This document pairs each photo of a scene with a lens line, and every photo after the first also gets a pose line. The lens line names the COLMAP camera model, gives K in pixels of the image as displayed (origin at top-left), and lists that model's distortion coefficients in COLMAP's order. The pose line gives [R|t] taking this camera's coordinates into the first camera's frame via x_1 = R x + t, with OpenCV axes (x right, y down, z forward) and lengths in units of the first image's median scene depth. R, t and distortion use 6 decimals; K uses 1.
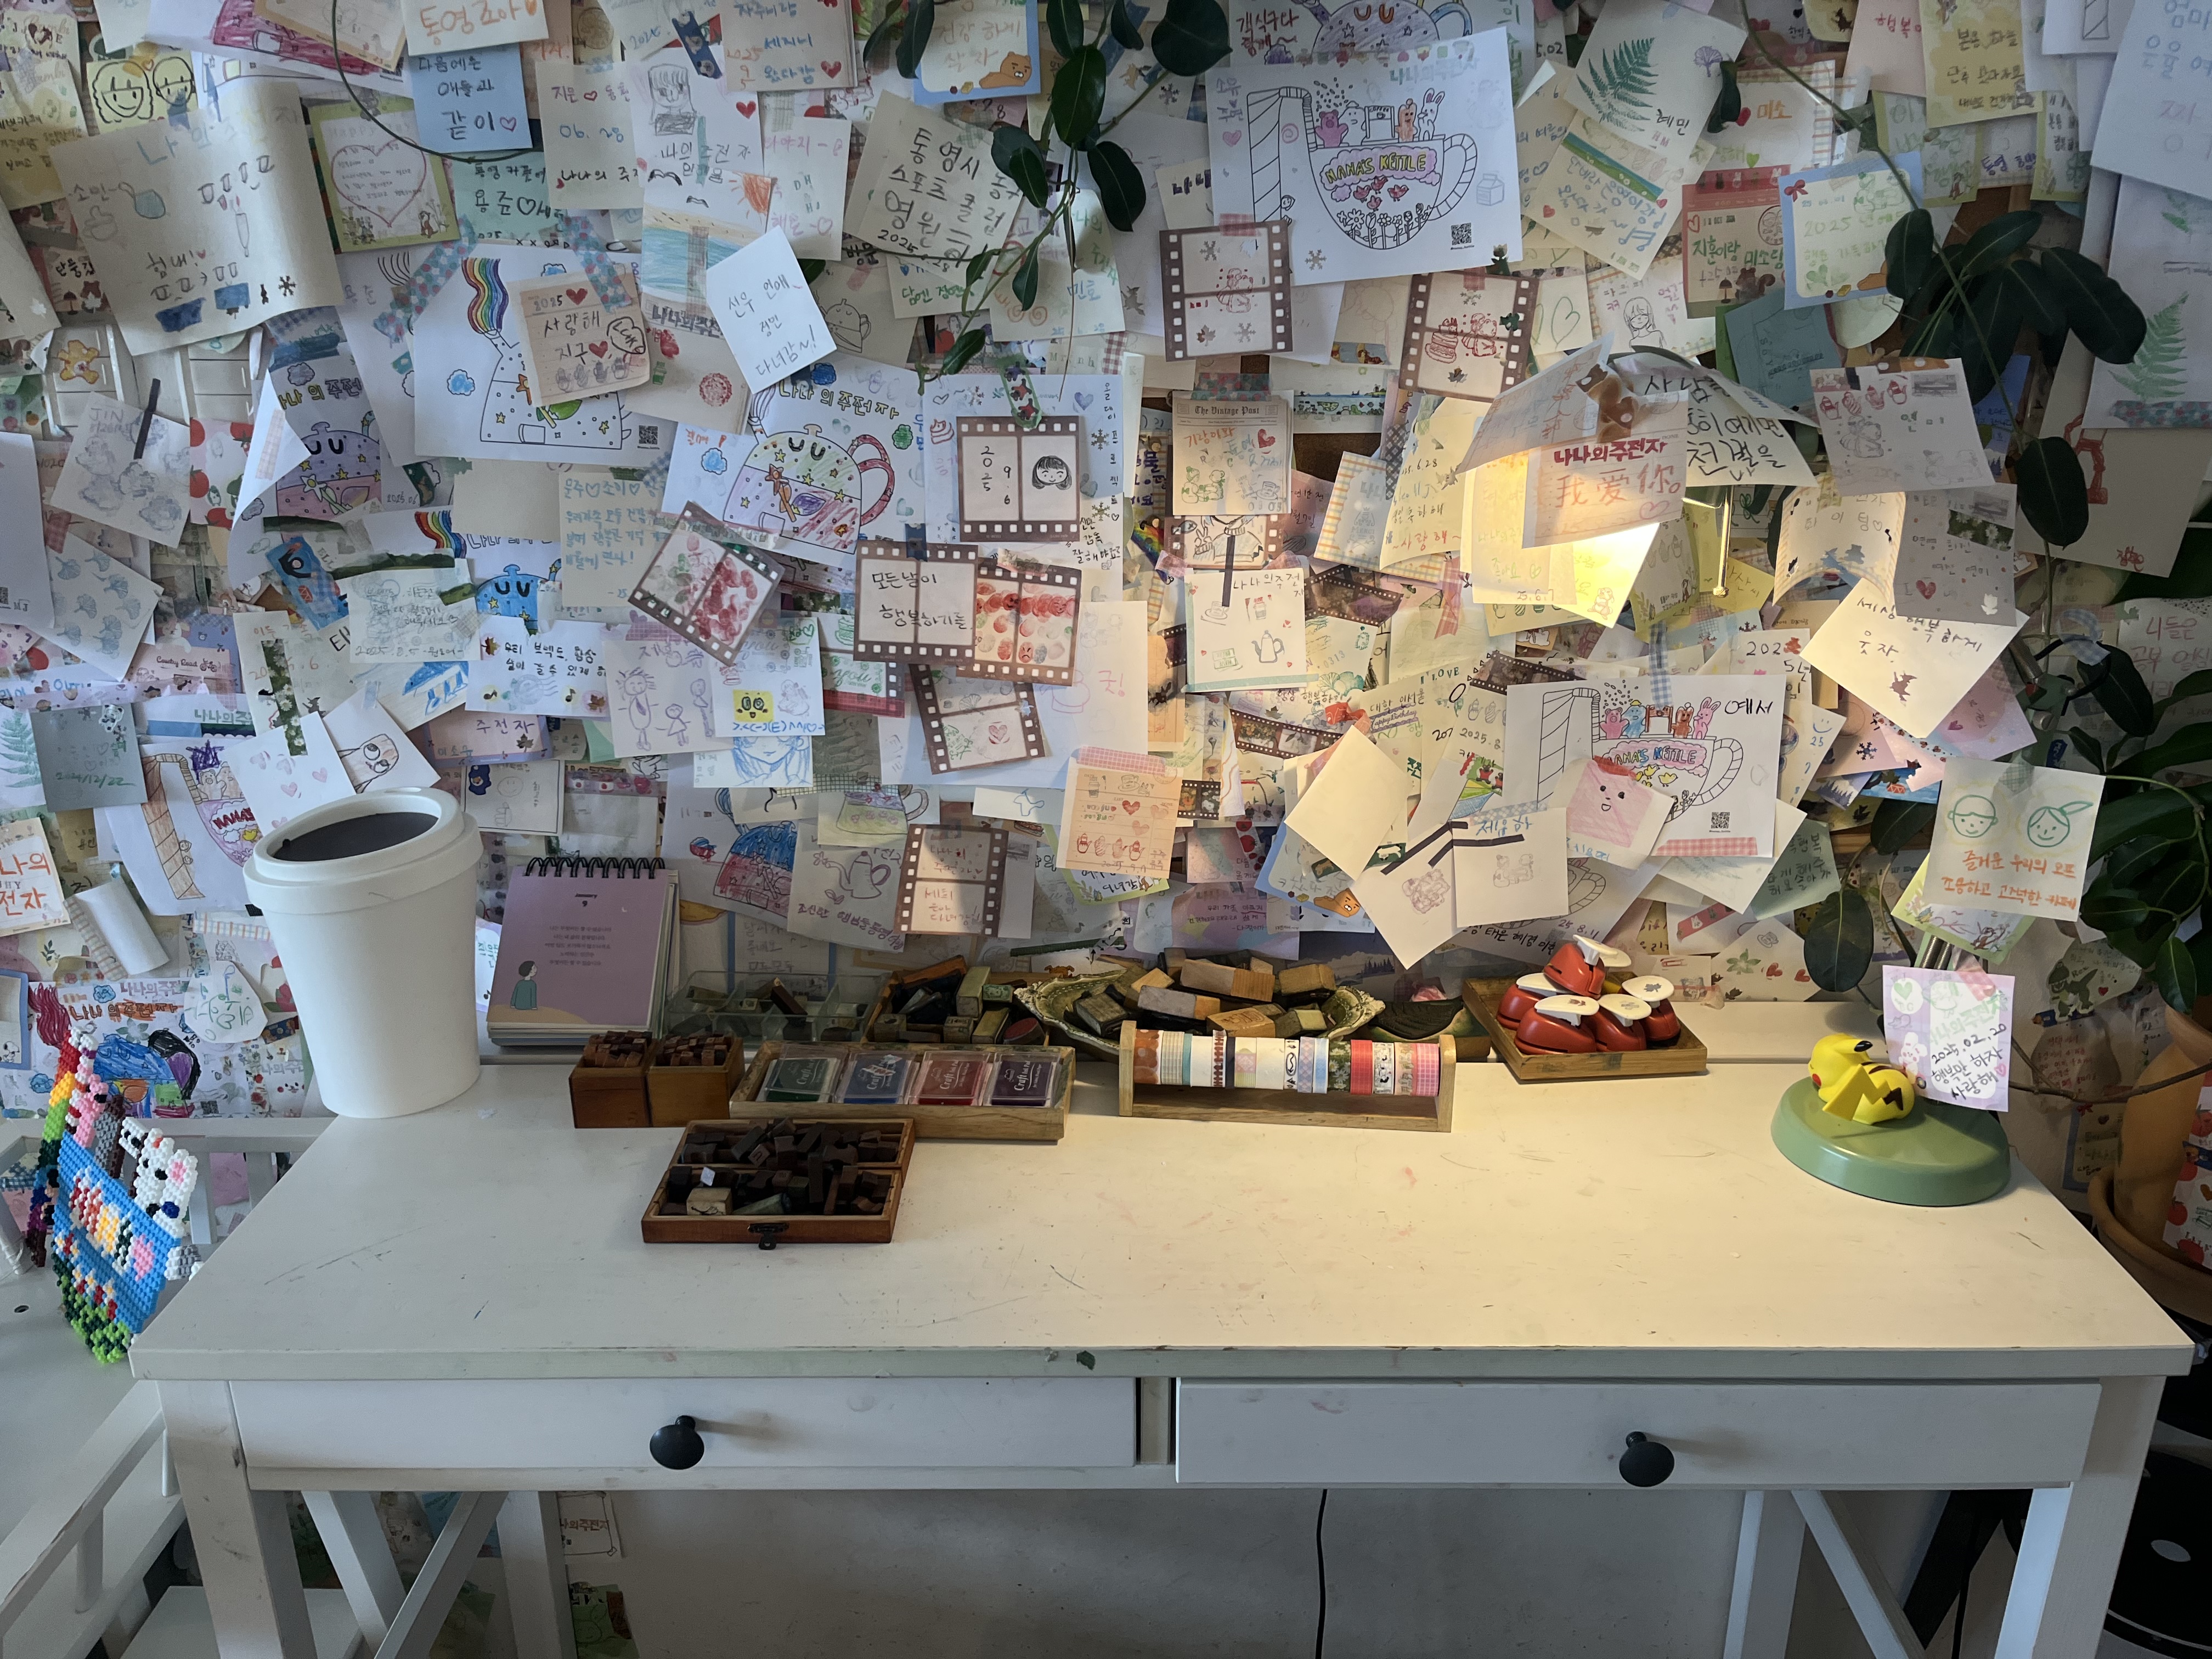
lens RADIAL K [[1769.7, 0, 1106.0], [0, 1769.7, 829.5], [0, 0, 1]] dist [0.076804, -0.123053]
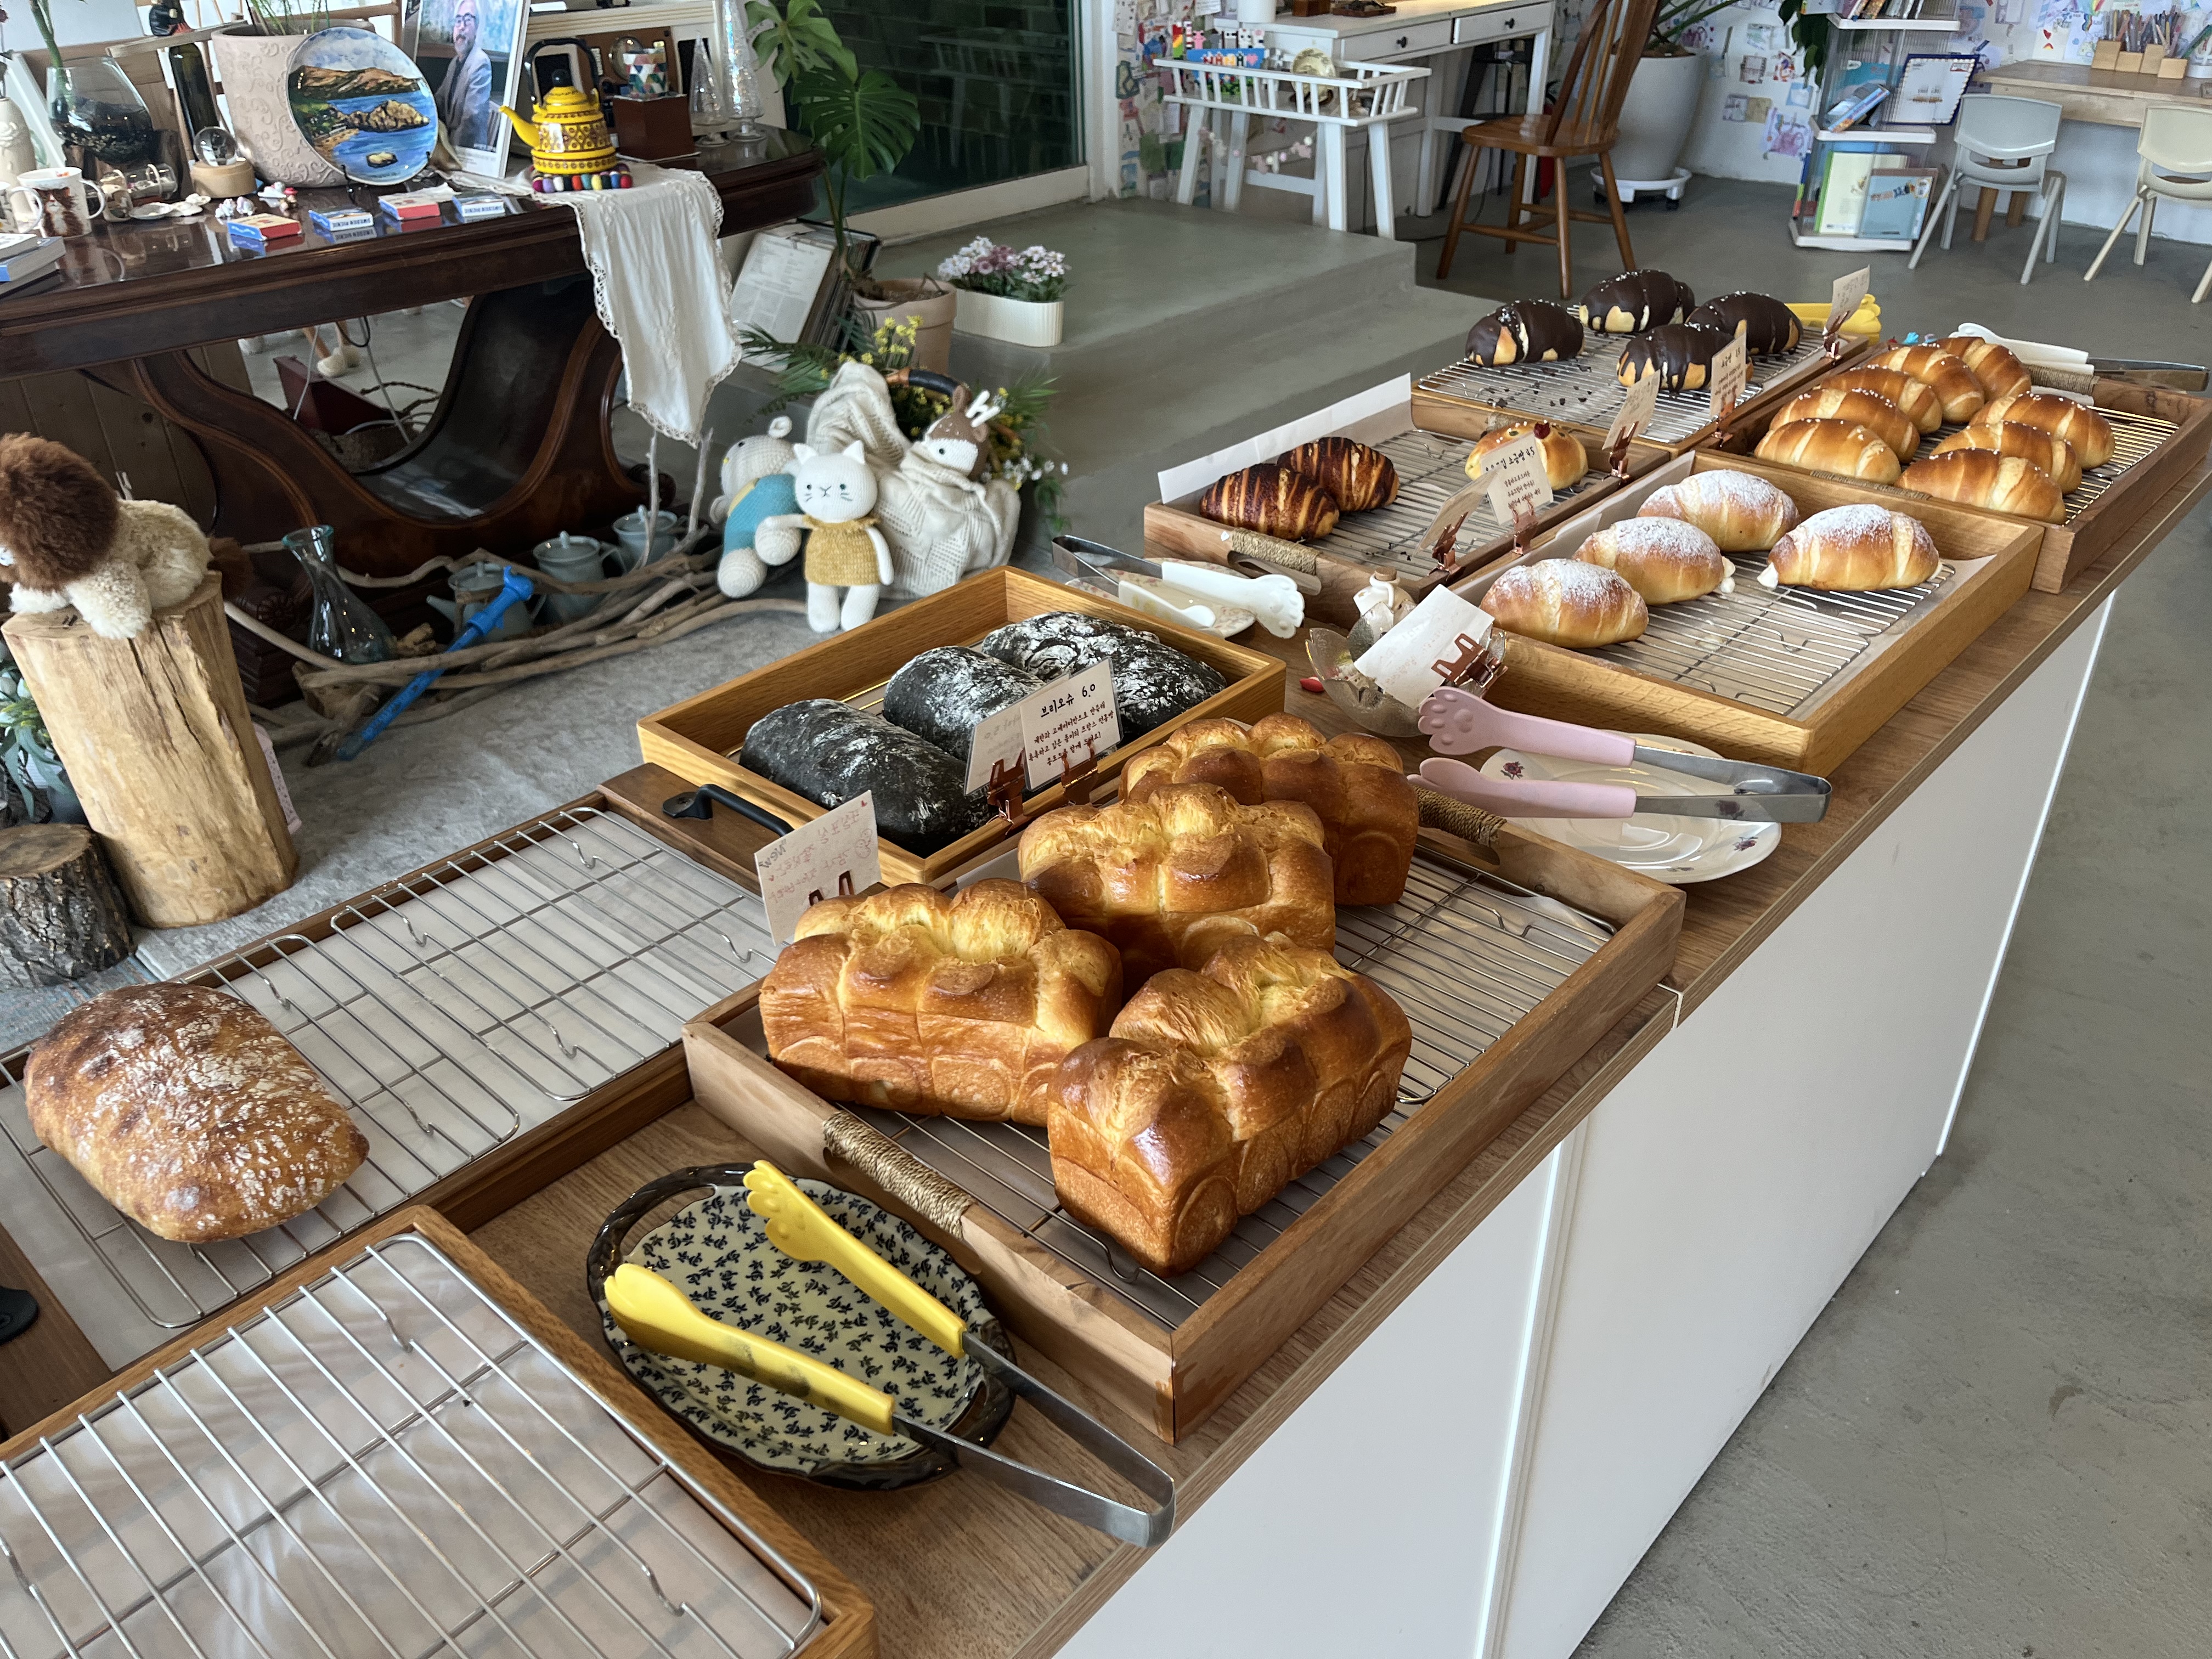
lens RADIAL K [[1769.7, 0, 1106.0], [0, 1769.7, 829.5], [0, 0, 1]] dist [0.076804, -0.123053]
pose [[0.684857, -0.370579, 0.627409, -3.845408], [0.248820, 0.928202, 0.276639, 0.639837], [-0.684879, -0.033346, 0.727893, -1.724446]]
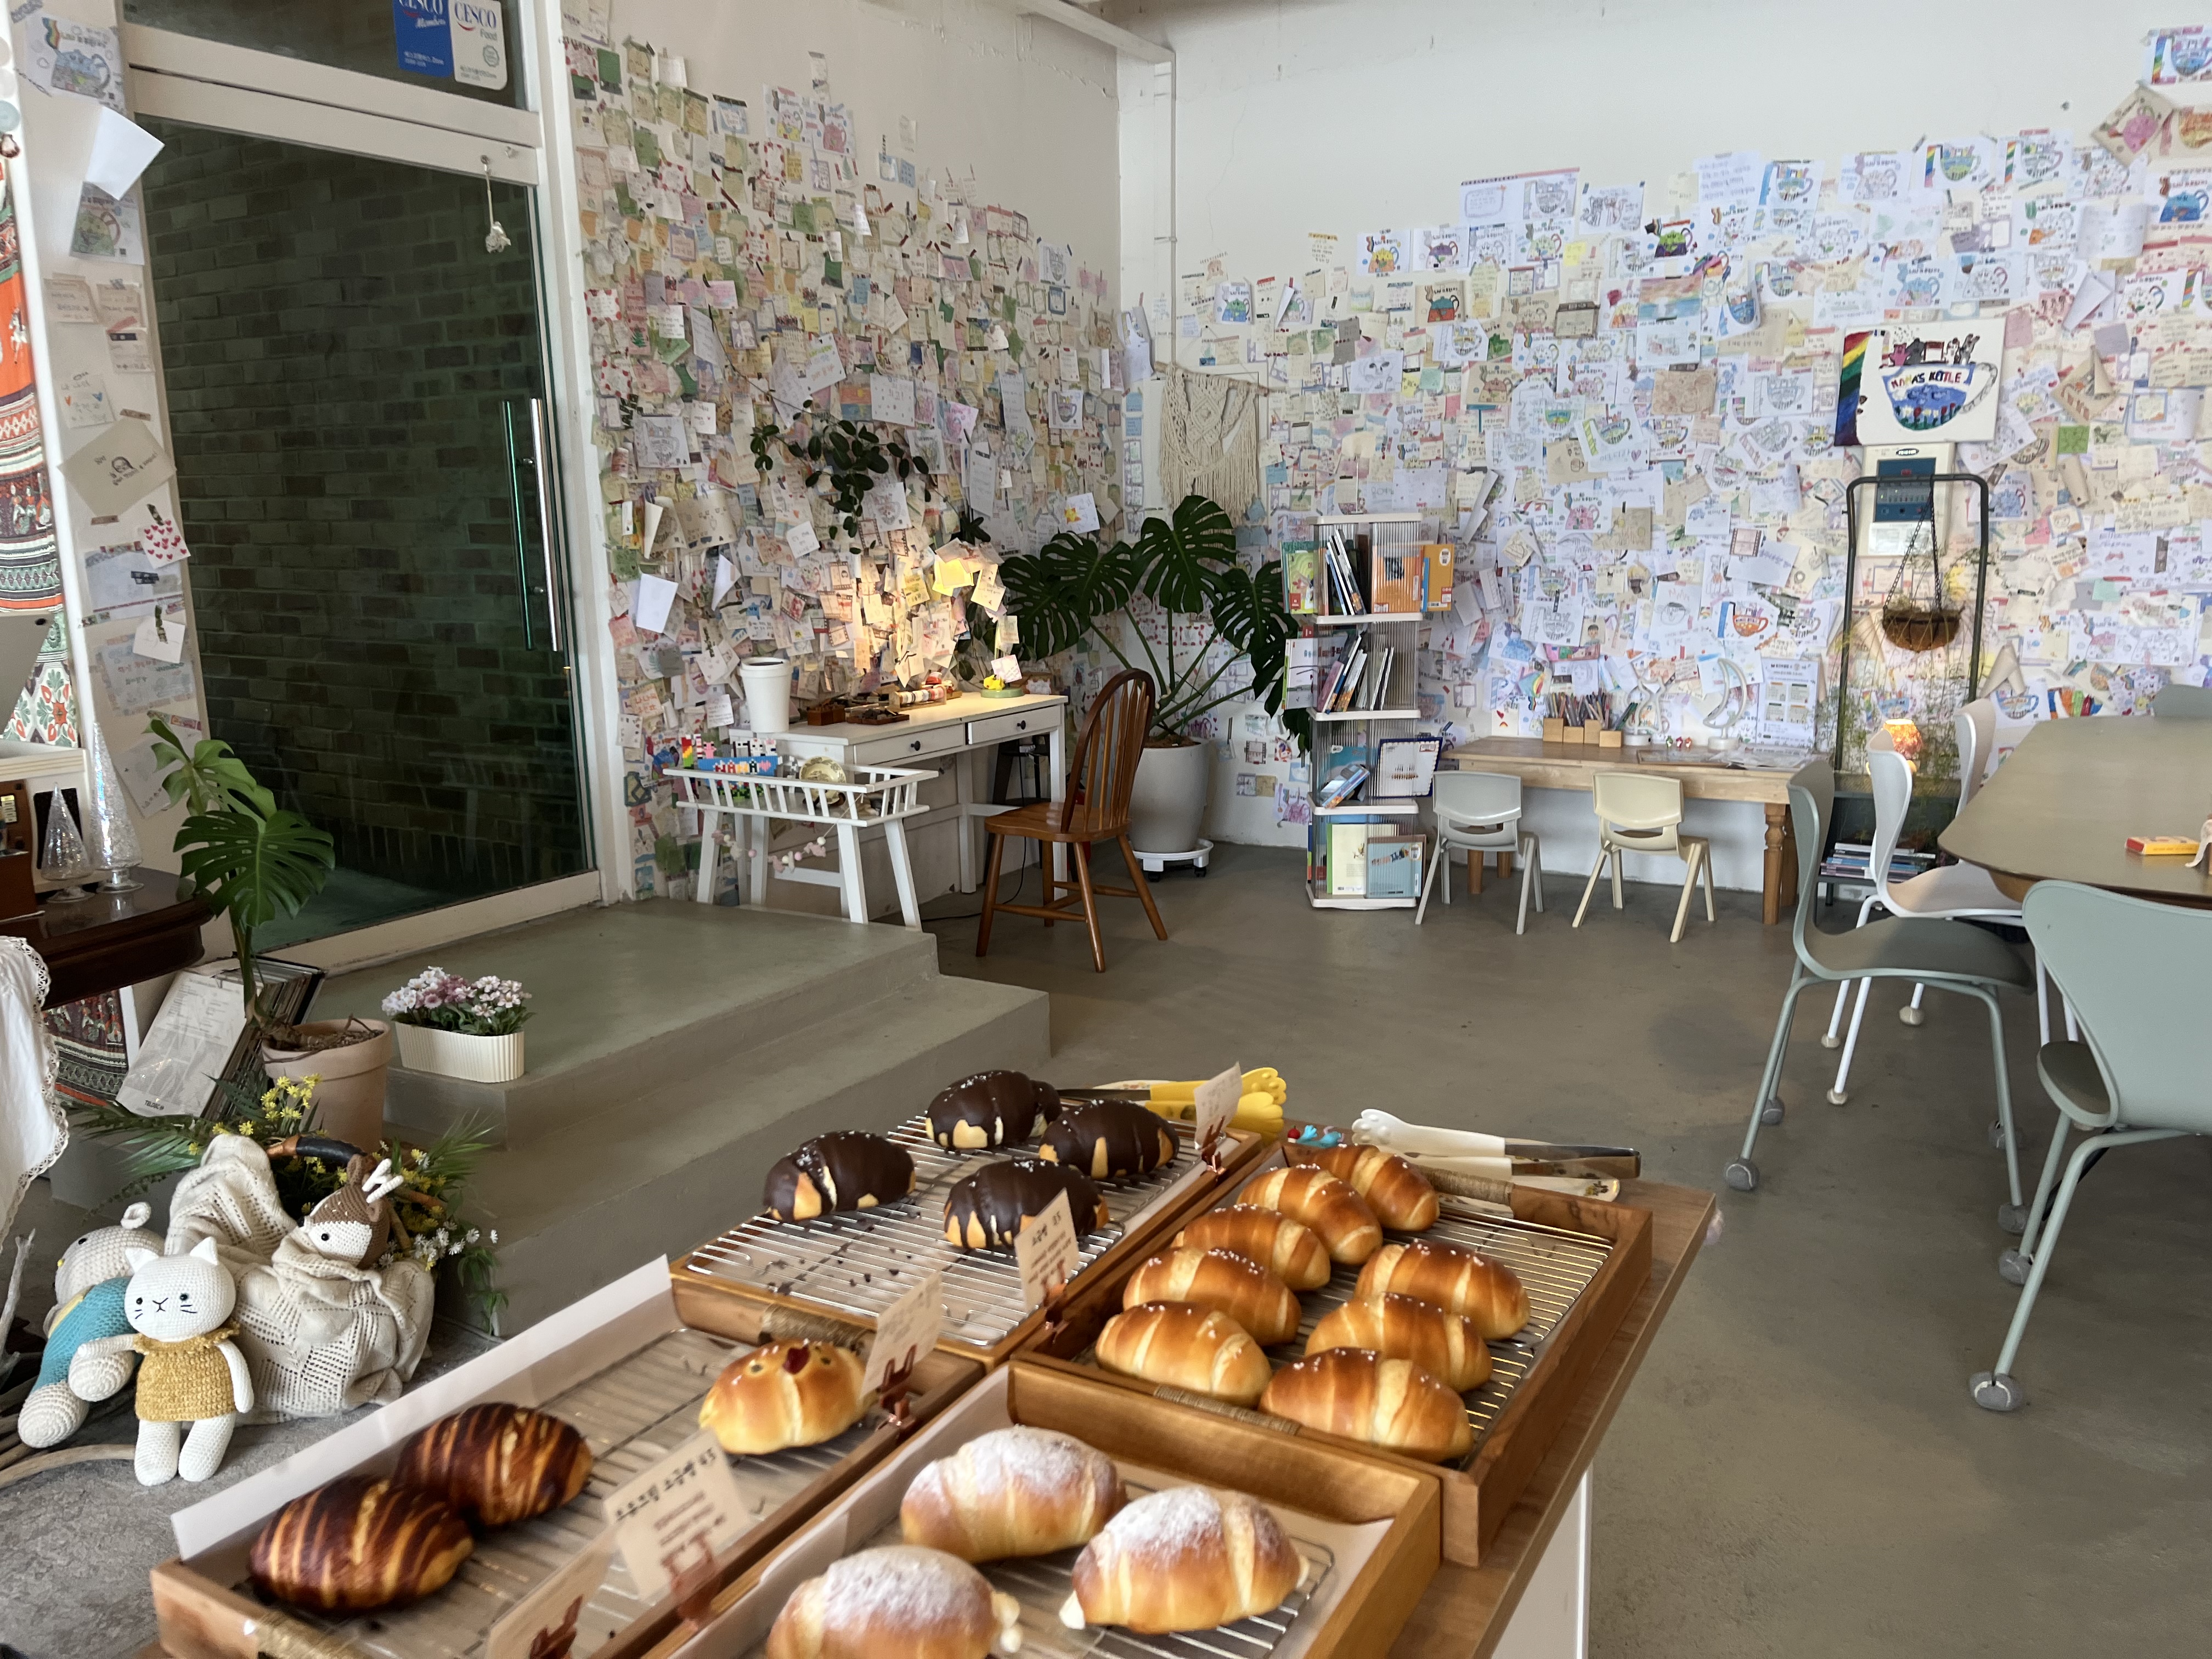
lens RADIAL K [[1769.7, 0, 1106.0], [0, 1769.7, 829.5], [0, 0, 1]] dist [0.076804, -0.123053]
pose [[0.509366, -0.155574, 0.846371, -3.499383], [0.296511, 0.955025, -0.002901, 0.605129], [-0.807854, 0.252436, 0.532586, -1.699197]]
